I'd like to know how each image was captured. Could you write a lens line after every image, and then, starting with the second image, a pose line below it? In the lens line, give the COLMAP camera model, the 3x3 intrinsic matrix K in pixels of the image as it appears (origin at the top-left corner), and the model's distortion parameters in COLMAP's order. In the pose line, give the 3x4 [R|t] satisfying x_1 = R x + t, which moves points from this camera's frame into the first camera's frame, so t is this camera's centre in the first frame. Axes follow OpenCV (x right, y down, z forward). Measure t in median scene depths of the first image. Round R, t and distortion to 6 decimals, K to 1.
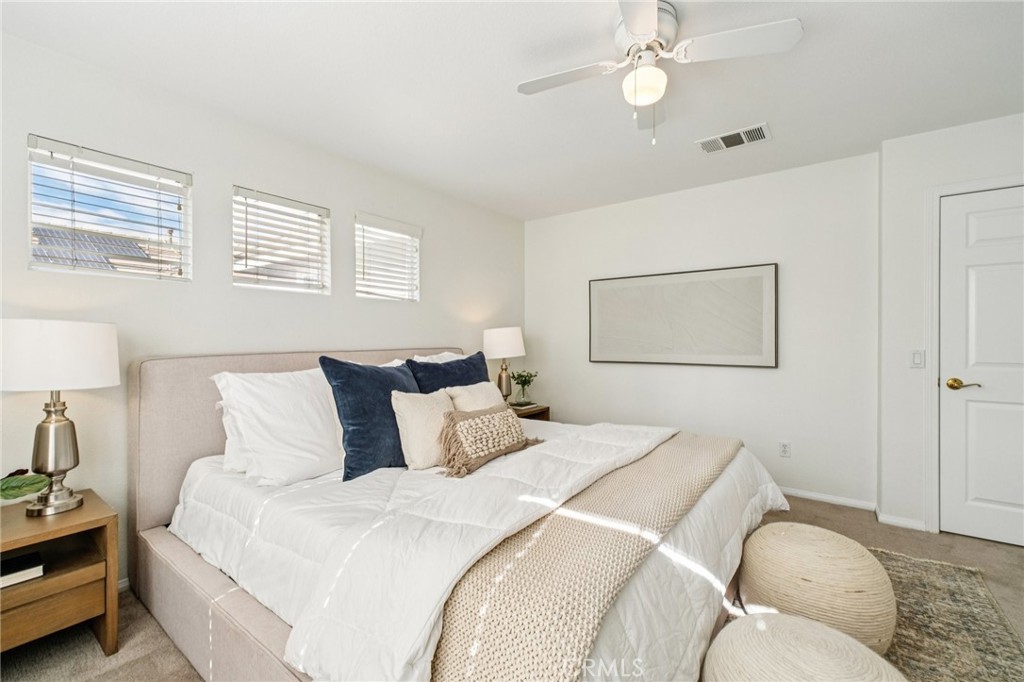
lens RADIAL K [[436.5, 0, 518.8], [0, 436.5, 338.6], [0, 0, 1]] dist [-0.000086, -0.000084]
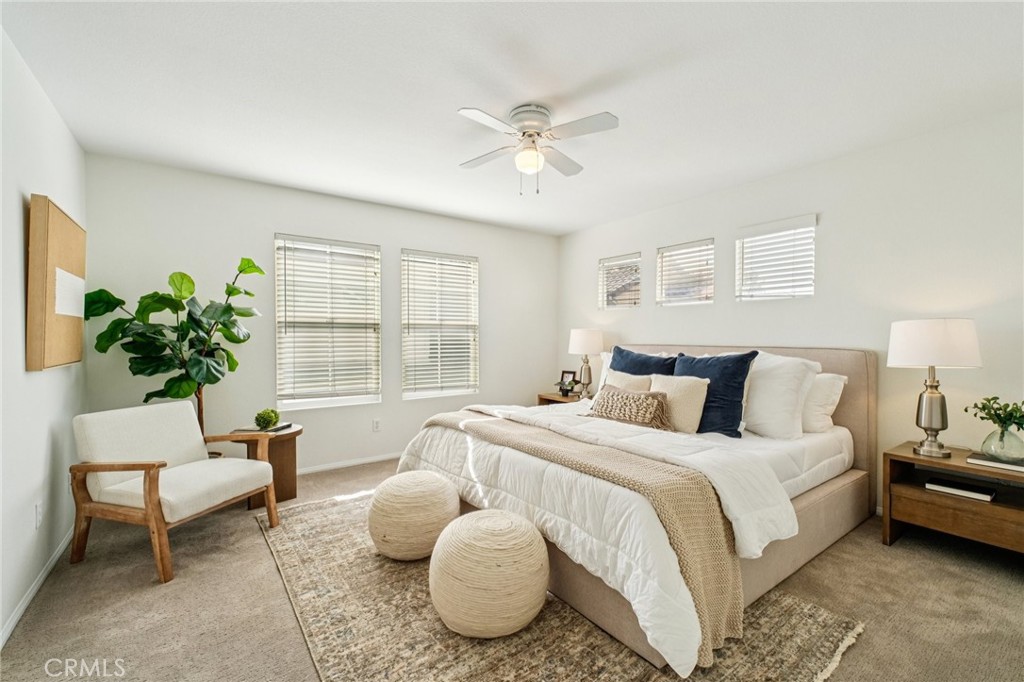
lens RADIAL K [[432.6, 0, 514.1], [0, 432.6, 344.9], [0, 0, 1]] dist [-0.001302, -0.000321]
pose [[-0.310189, 0.022827, -0.950401, 1.091151], [-0.000438, 0.999708, 0.024154, -0.006133], [0.950675, 0.007908, -0.310089, 0.913493]]
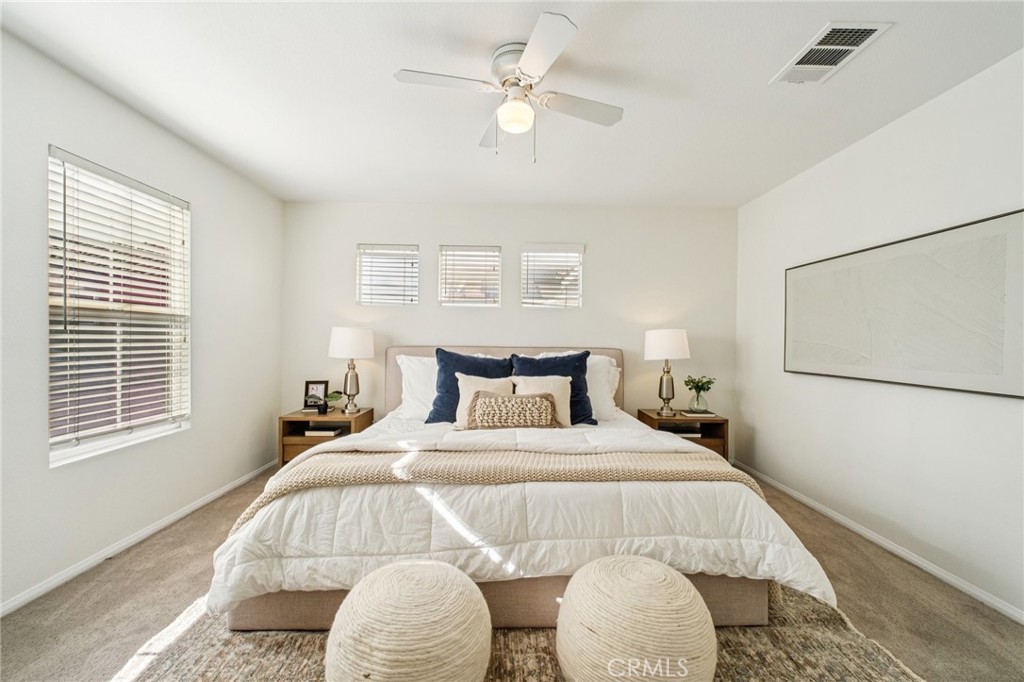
lens RADIAL K [[432.6, 0, 514.1], [0, 432.6, 344.9], [0, 0, 1]] dist [-0.001302, -0.000321]
pose [[0.606020, 0.022457, -0.795132, 0.780809], [-0.015046, 0.999746, 0.016769, -0.001666], [0.795307, 0.001801, 0.606204, 0.203898]]
